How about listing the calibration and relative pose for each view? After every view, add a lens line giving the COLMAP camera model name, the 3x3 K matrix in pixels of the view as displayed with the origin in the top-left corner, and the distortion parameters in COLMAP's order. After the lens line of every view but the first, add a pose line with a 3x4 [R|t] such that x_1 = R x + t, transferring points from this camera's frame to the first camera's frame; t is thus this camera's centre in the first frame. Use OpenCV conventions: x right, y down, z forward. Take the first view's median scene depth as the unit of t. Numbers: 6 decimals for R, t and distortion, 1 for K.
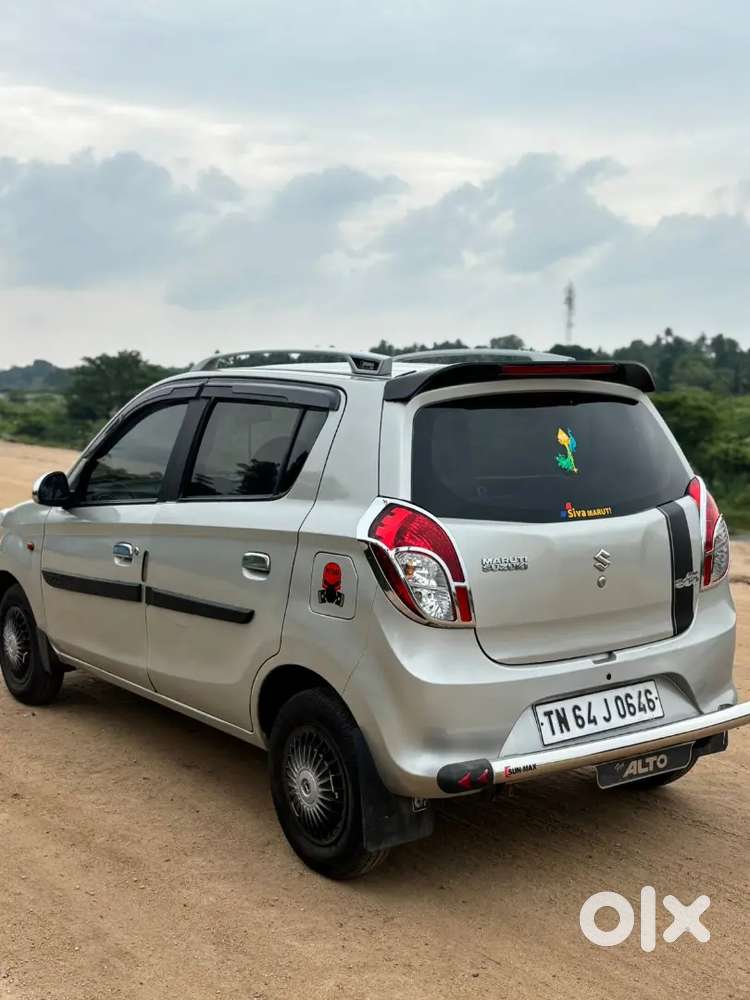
lens RADIAL K [[1239.0, 0, 375.5], [0, 1239.0, 501.1], [0, 0, 1]] dist [0.195043, -0.801982]
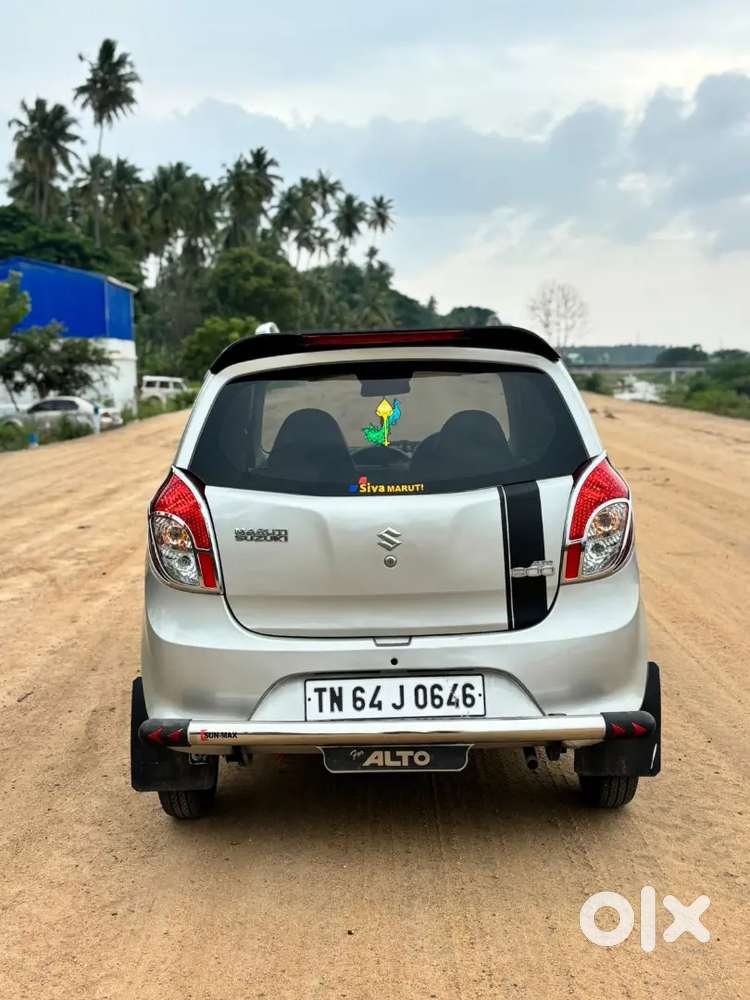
lens RADIAL K [[1239.0, 0, 375.5], [0, 1239.0, 501.1], [0, 0, 1]] dist [0.195043, -0.801982]
pose [[0.789225, 0.042076, -0.612661, 0.752243], [-0.029558, 0.999096, 0.030540, -0.009553], [0.613392, -0.005994, 0.789756, 0.248848]]
